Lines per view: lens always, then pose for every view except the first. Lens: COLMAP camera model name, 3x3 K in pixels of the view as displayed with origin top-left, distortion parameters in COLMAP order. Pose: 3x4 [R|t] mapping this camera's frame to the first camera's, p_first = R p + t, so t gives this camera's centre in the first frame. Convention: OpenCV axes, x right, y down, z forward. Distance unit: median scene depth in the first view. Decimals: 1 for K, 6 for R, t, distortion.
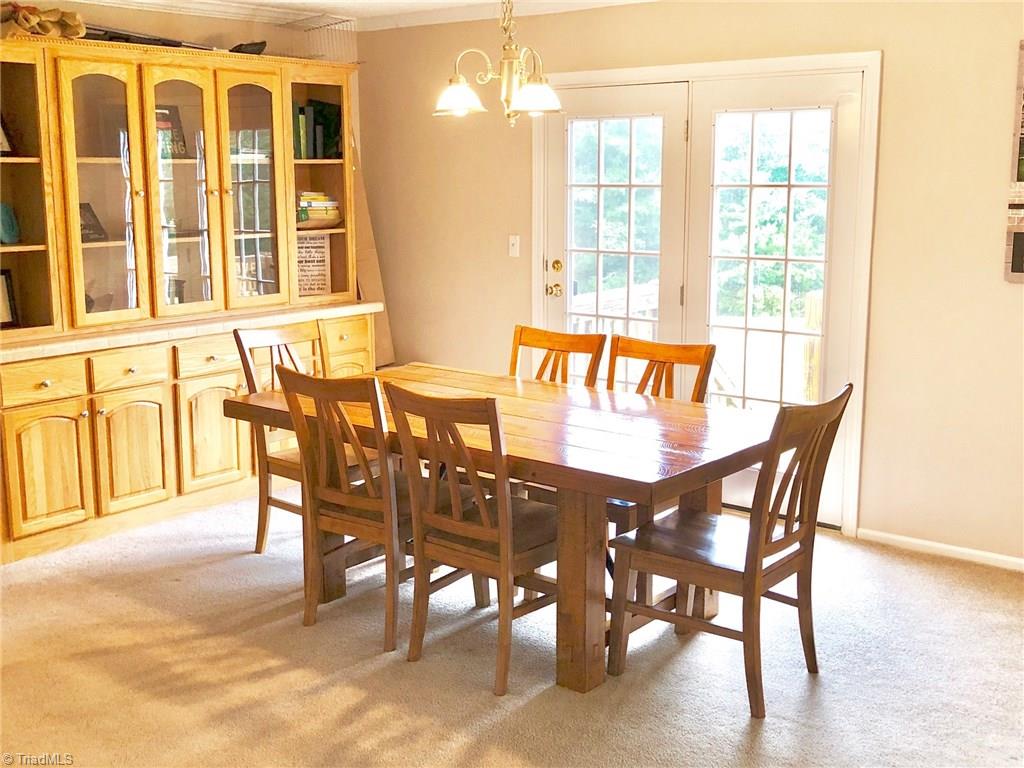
lens RADIAL K [[1156.2, 0, 509.2], [0, 1156.2, 384.2], [0, 0, 1]] dist [-0.016062, 0.000000]
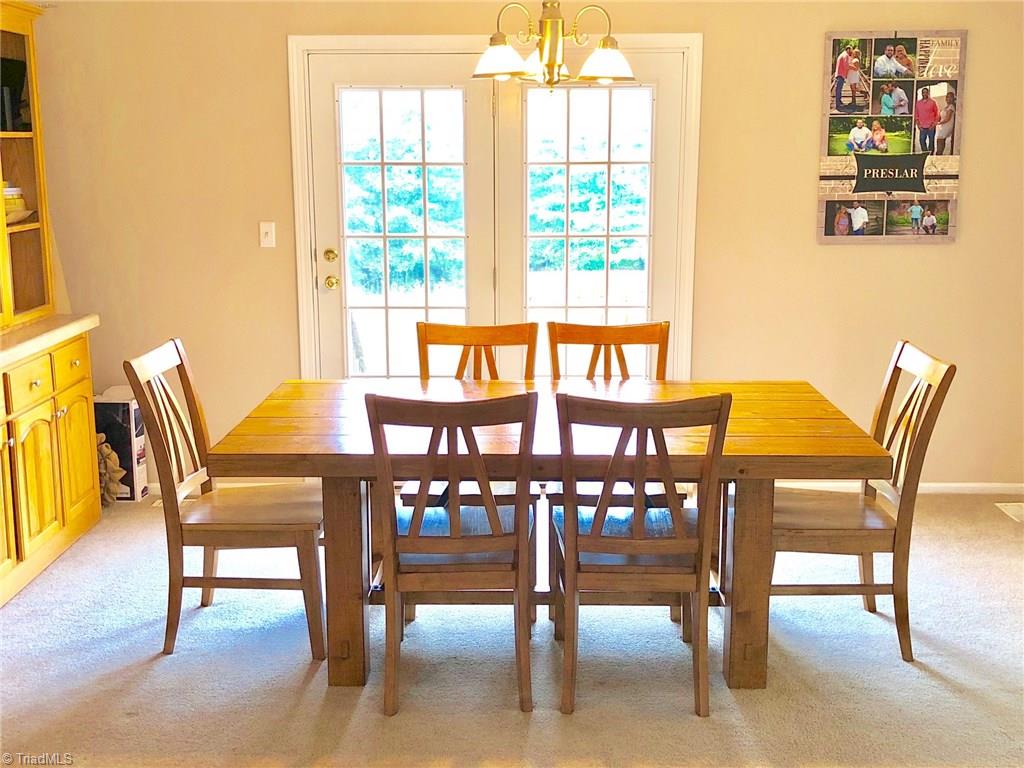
lens RADIAL K [[1156.2, 0, 512.9], [0, 1156.2, 377.9], [0, 0, 1]] dist [-0.016062, 0.000000]
pose [[0.785636, -0.117637, 0.607402, -0.476149], [0.112360, 0.992560, 0.046901, -0.041953], [-0.608400, 0.031401, 0.793009, 0.260076]]
